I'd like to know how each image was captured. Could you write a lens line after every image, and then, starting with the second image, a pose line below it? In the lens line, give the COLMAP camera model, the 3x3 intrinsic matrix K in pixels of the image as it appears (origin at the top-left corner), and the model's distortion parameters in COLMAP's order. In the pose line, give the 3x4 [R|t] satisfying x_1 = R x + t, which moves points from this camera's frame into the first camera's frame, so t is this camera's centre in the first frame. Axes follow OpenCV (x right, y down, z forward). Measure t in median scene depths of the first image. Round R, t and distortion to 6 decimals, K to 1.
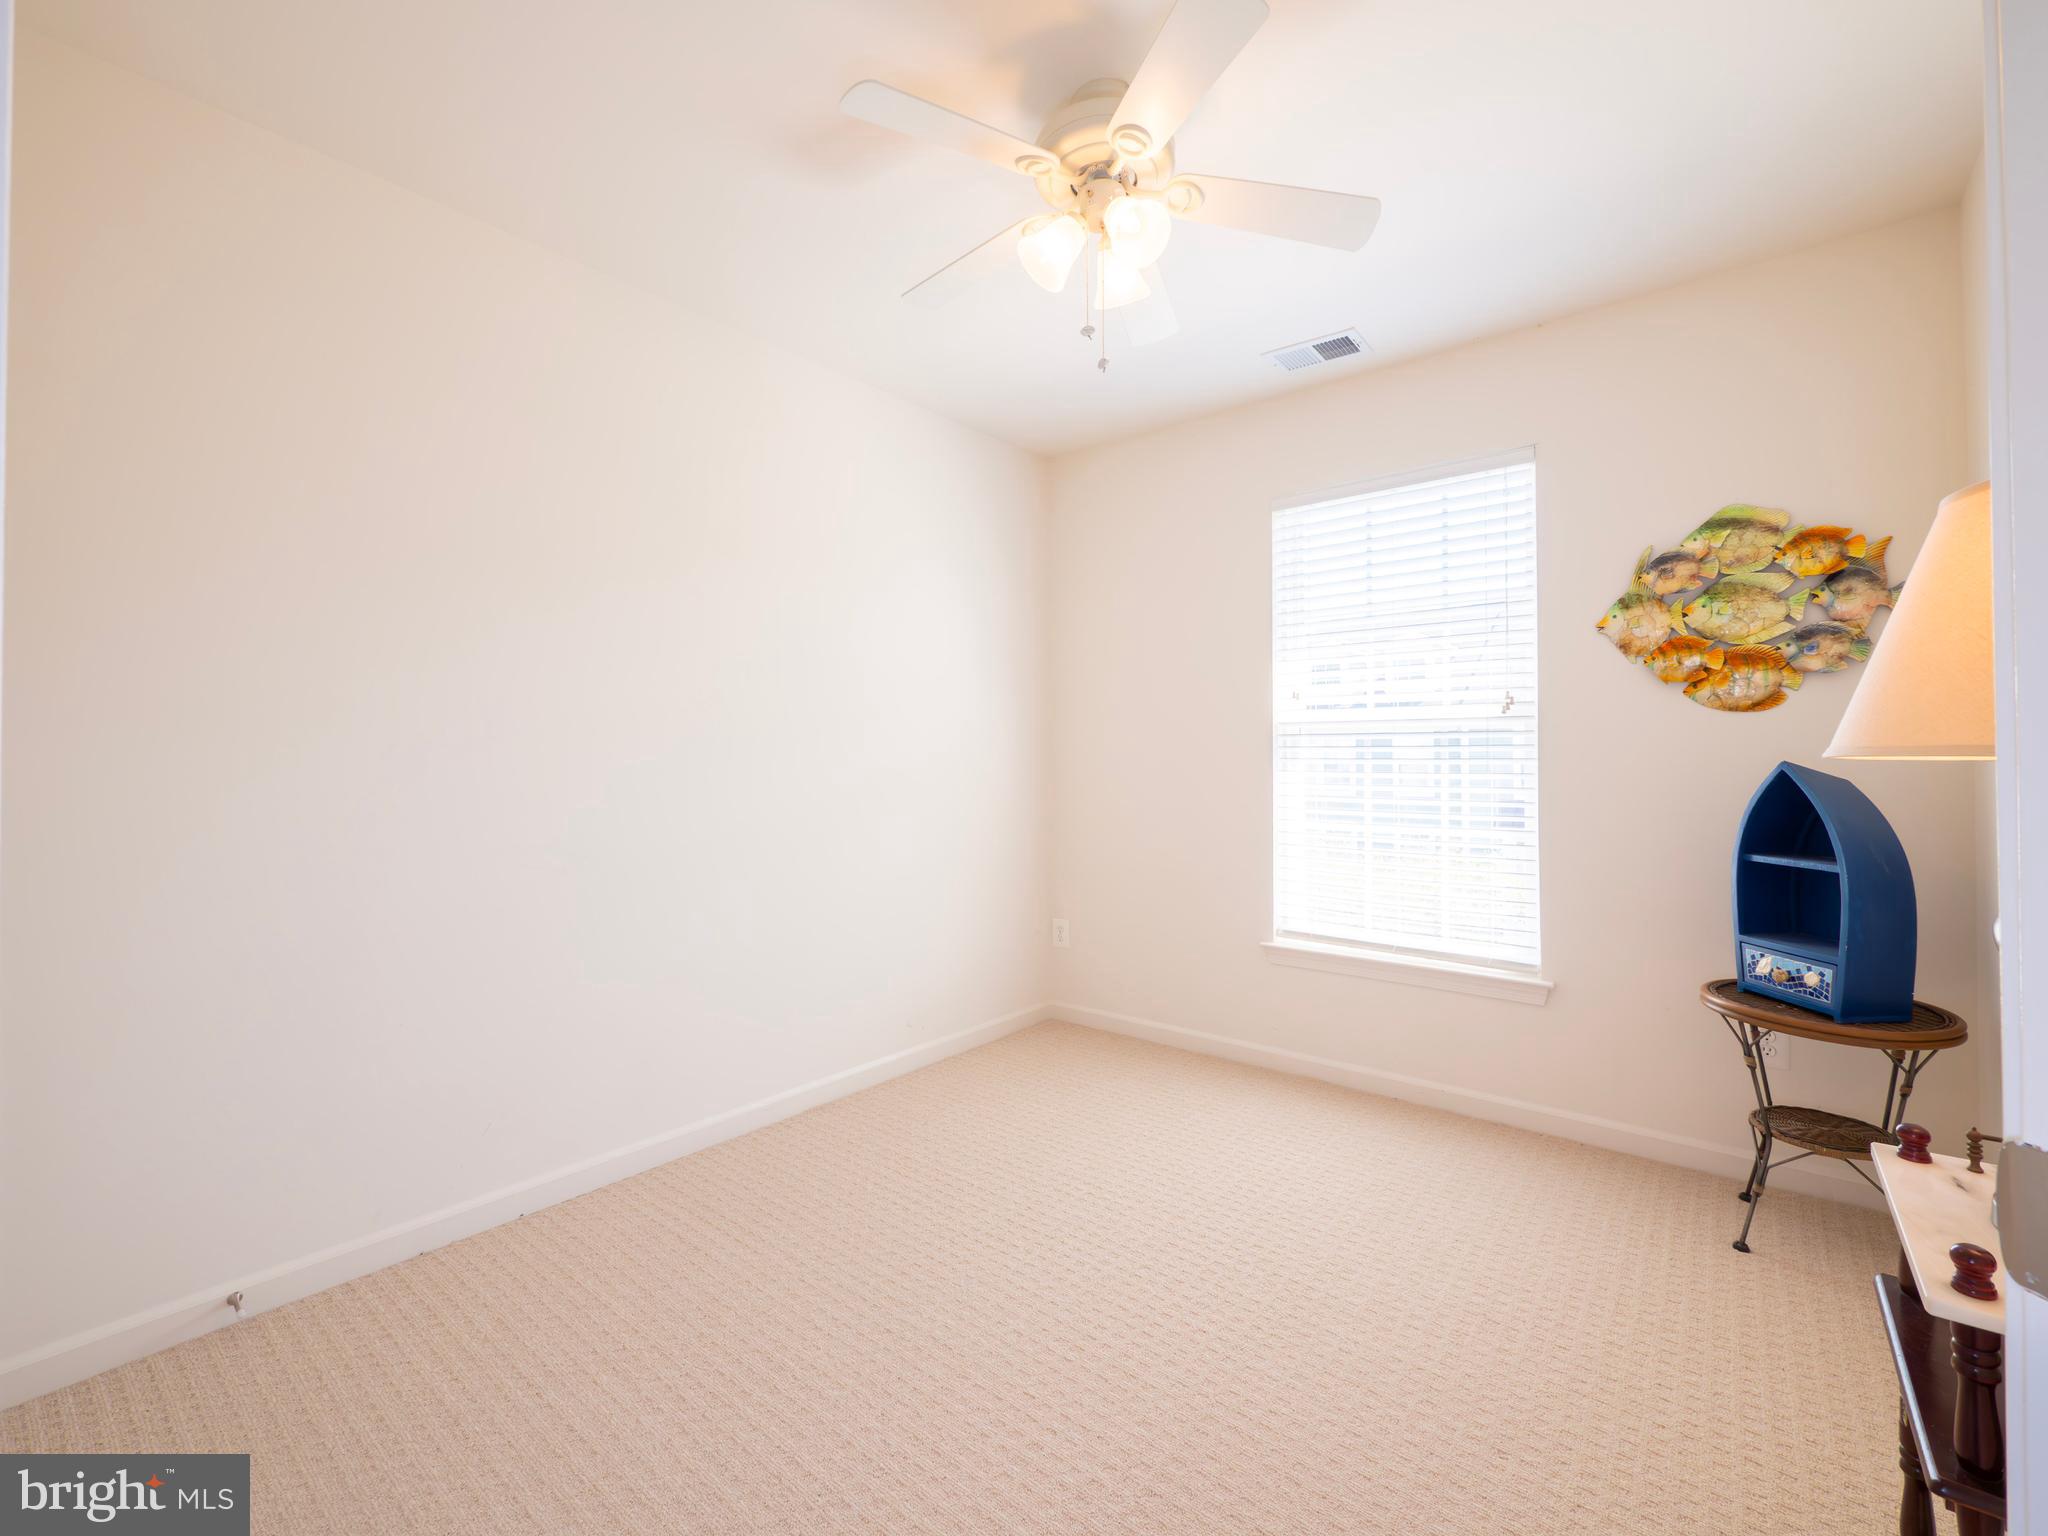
lens RADIAL K [[878.0, 0, 1054.4], [0, 878.0, 739.8], [0, 0, 1]] dist [0.000837, 0.000261]
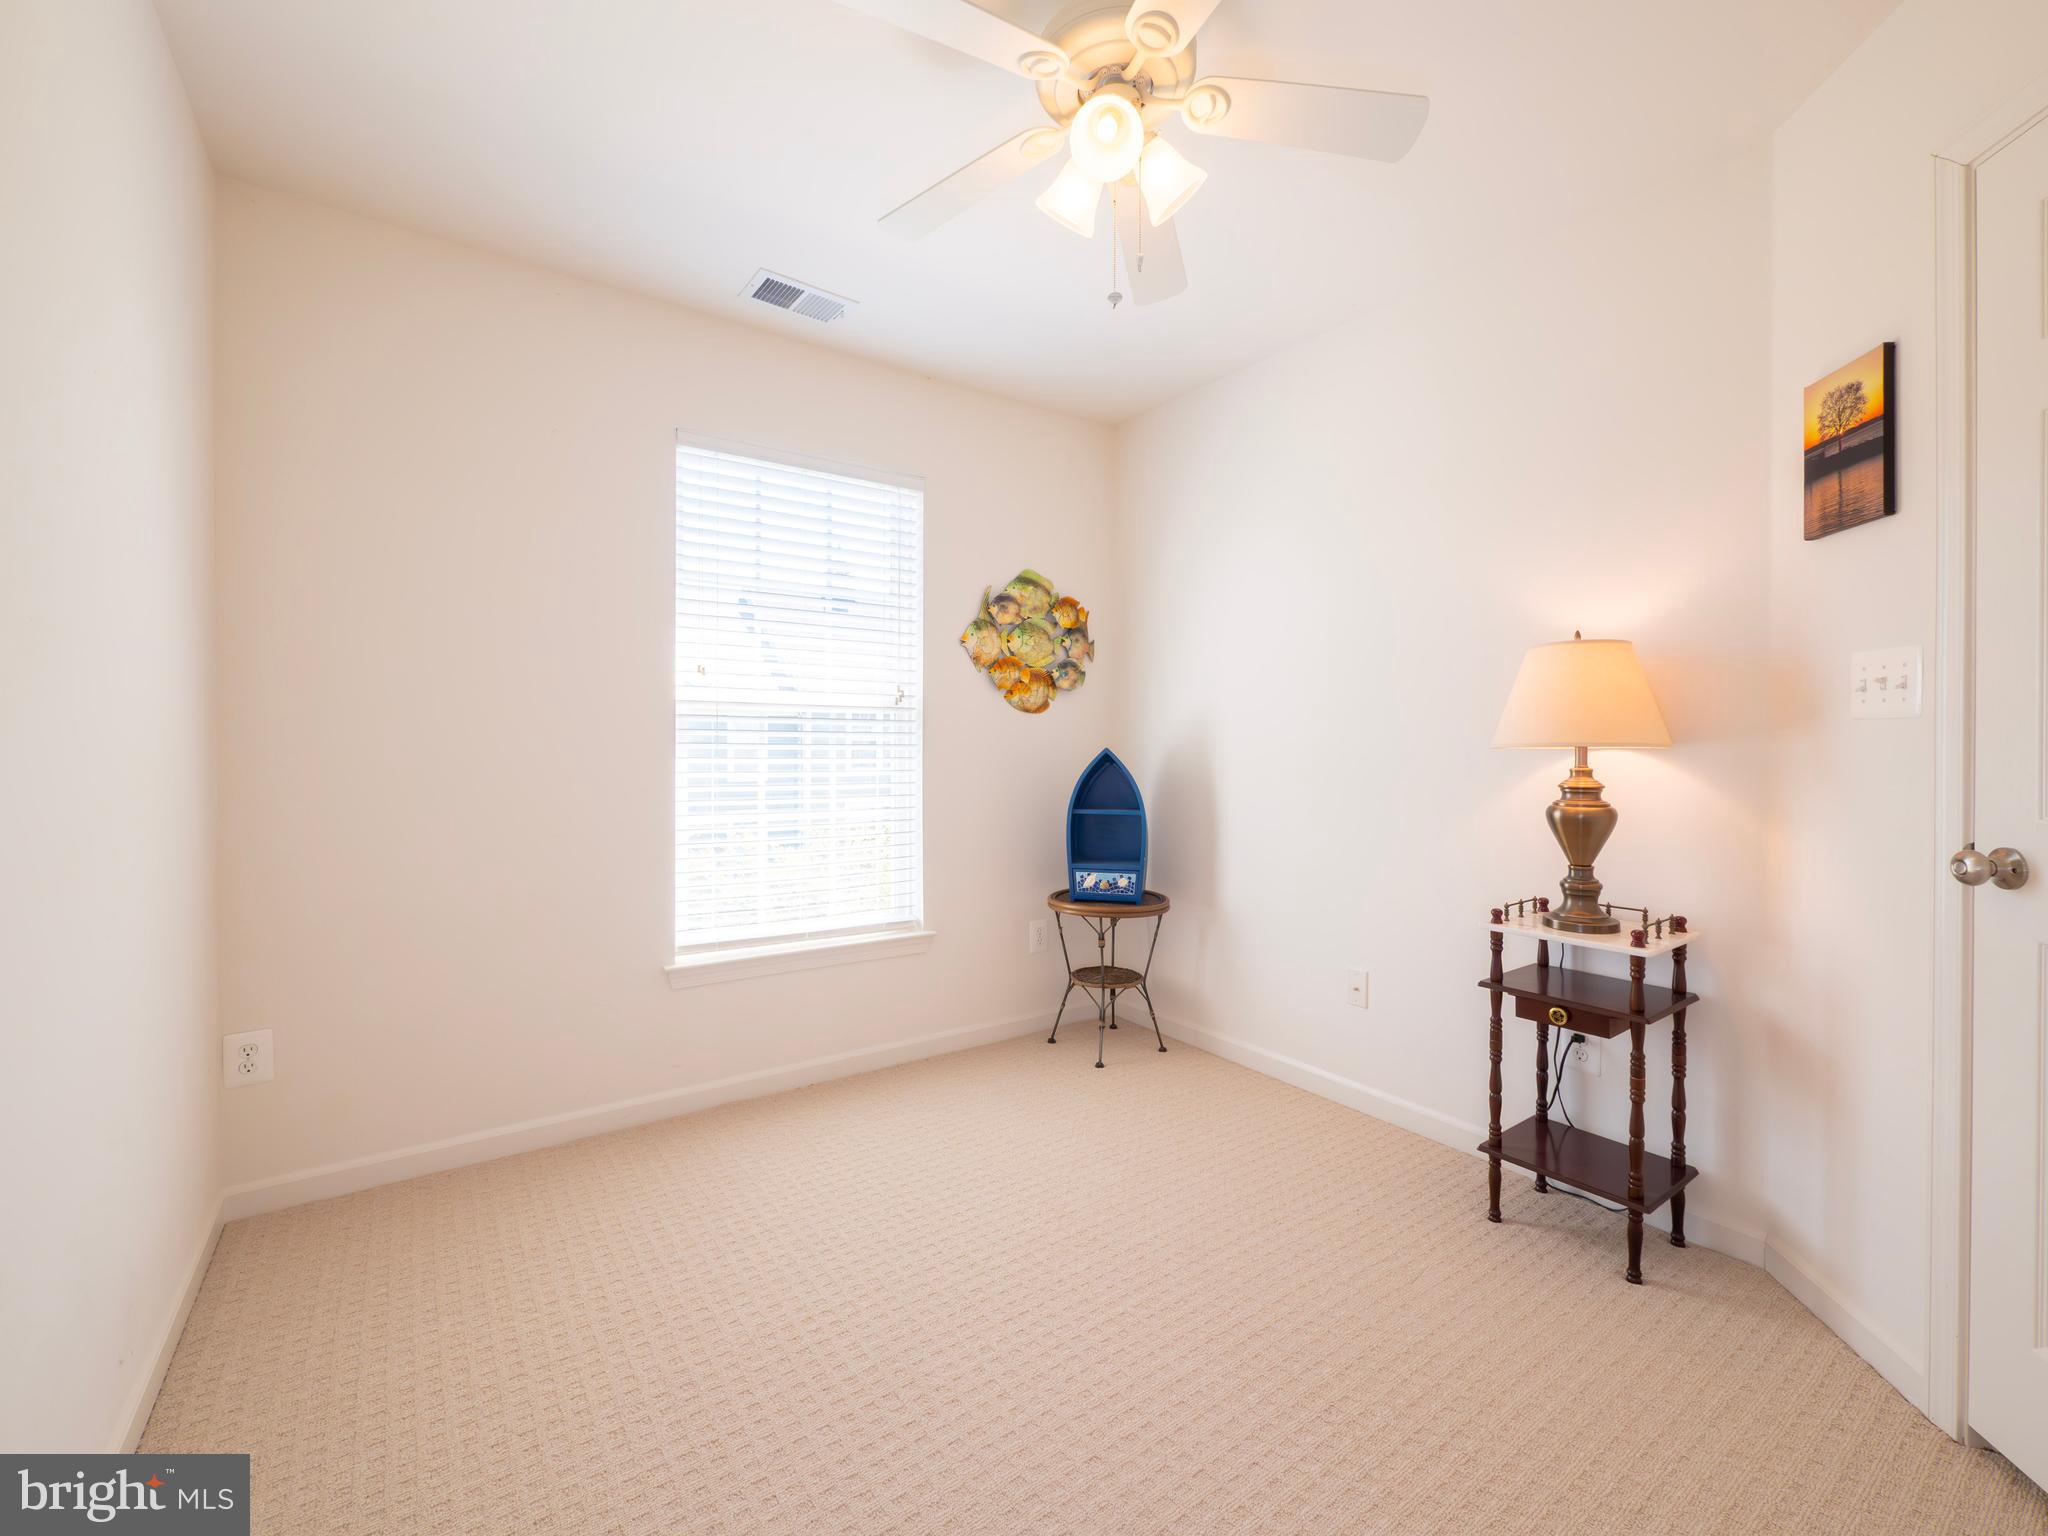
lens RADIAL K [[878.0, 0, 1054.4], [0, 878.0, 739.8], [0, 0, 1]] dist [0.000837, 0.000261]
pose [[0.265264, 0.006142, 0.964156, -0.584517], [-0.029522, 0.999563, 0.001755, 0.007778], [-0.963724, -0.028929, 0.265329, 0.556620]]
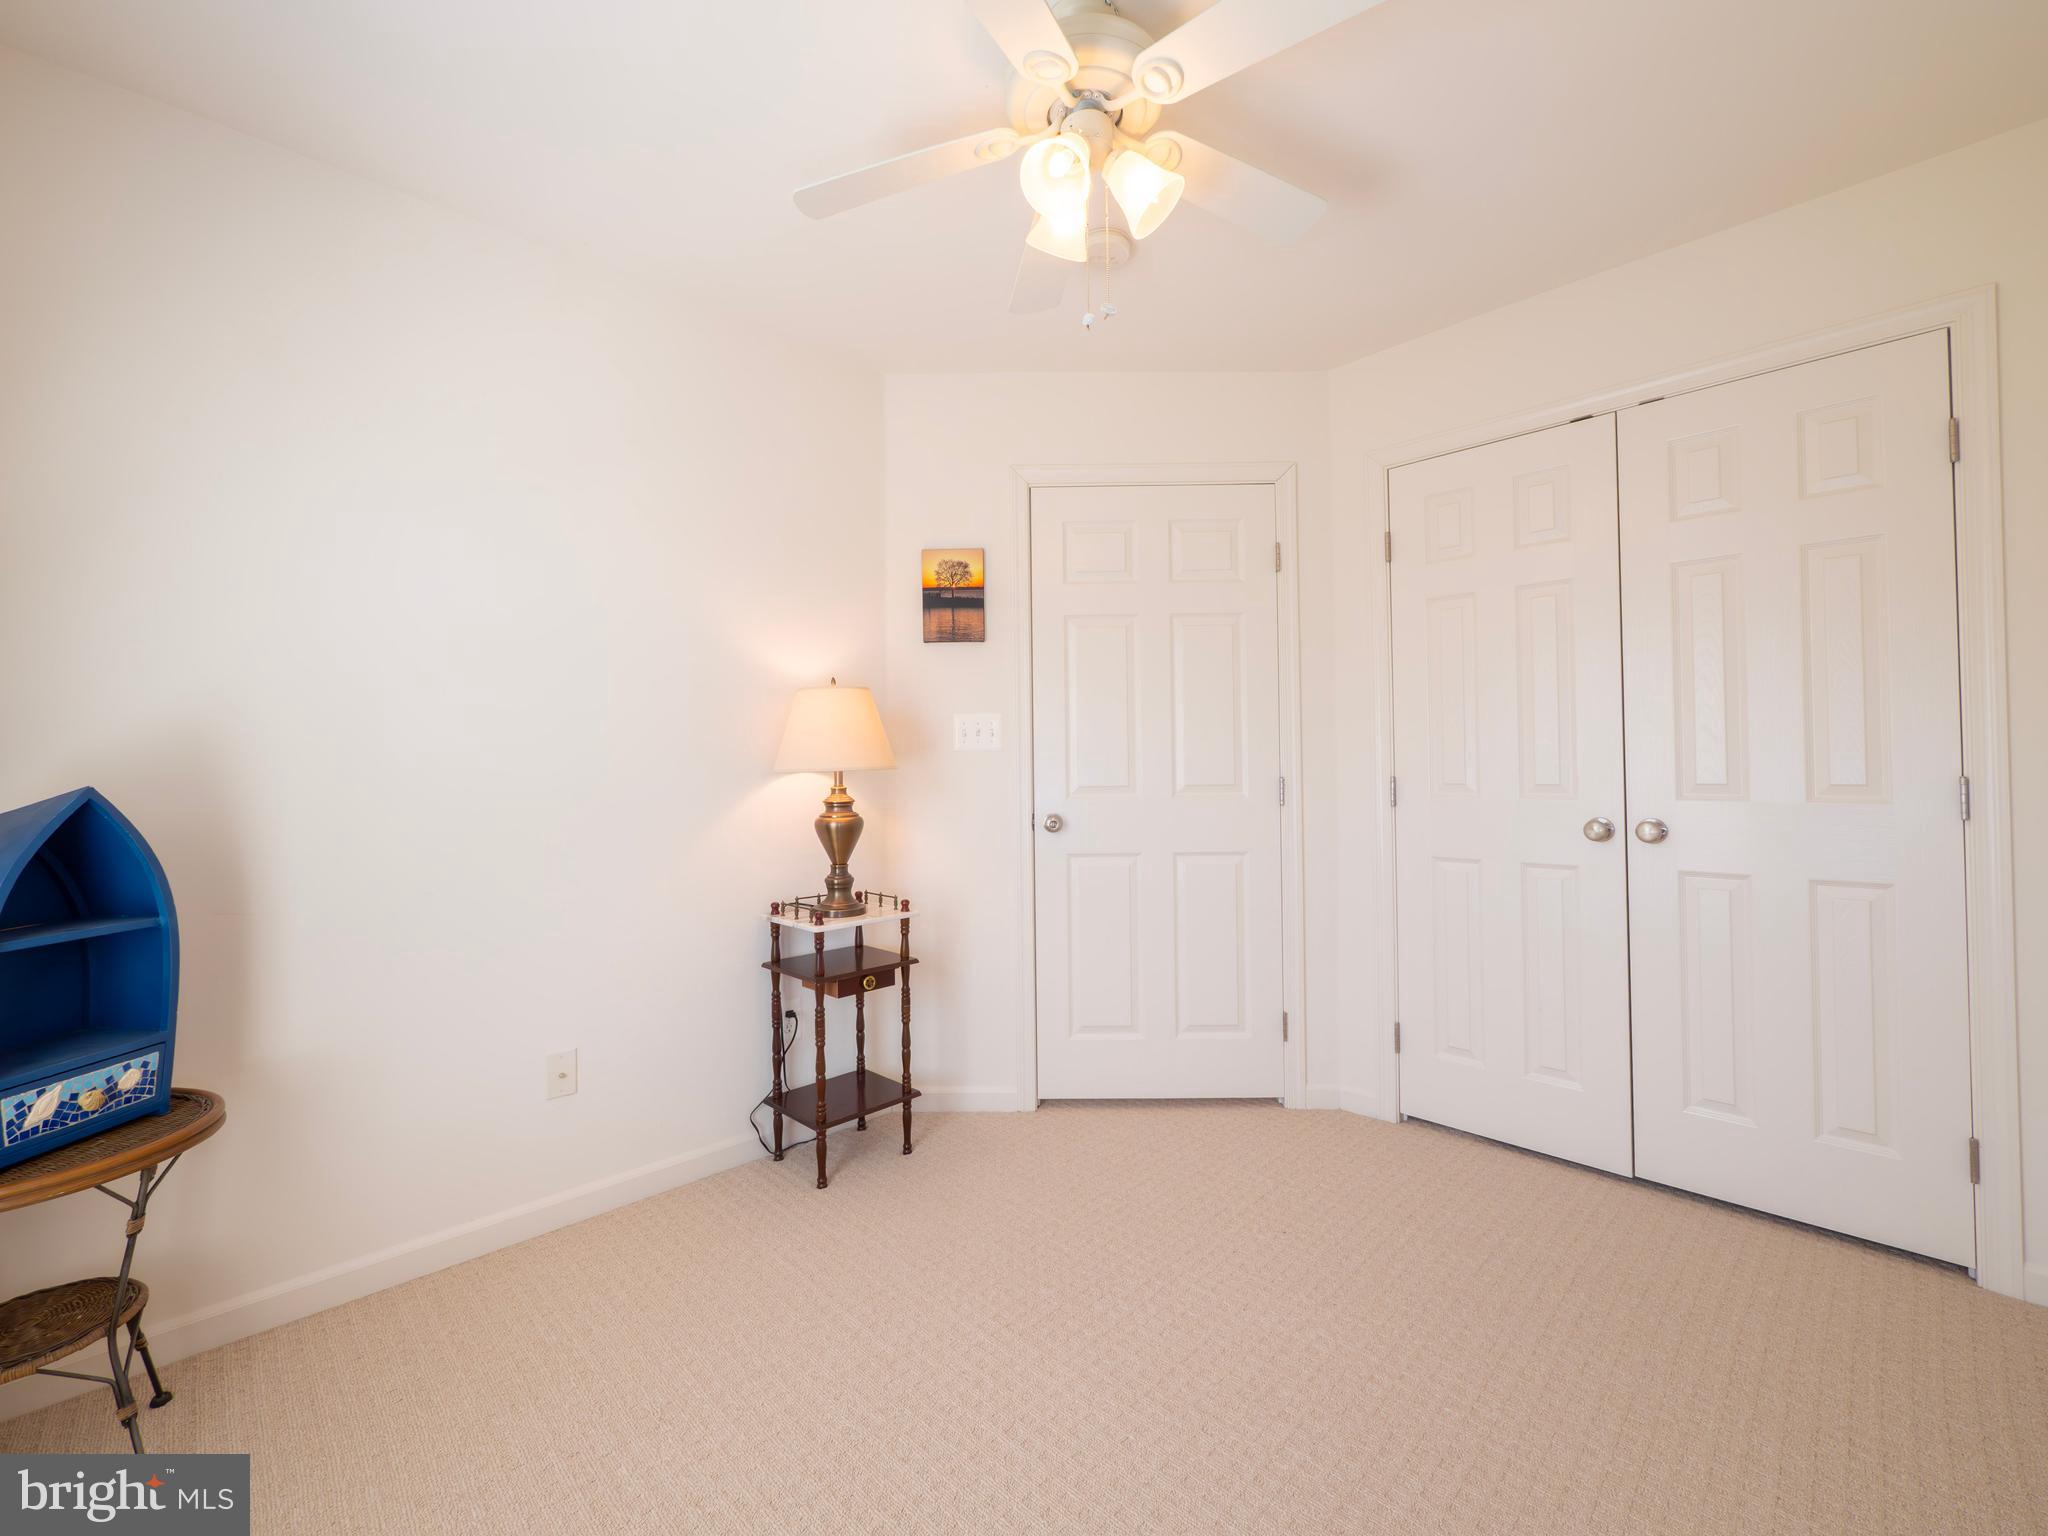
lens RADIAL K [[872.9, 0, 1022.4], [0, 872.9, 752.8], [0, 0, 1]] dist [0.002412, 0.000242]
pose [[-0.993269, 0.013266, 0.115071, 0.022192], [0.008247, 0.998998, -0.043981, 0.028760], [-0.115539, -0.042736, -0.992383, 1.317574]]
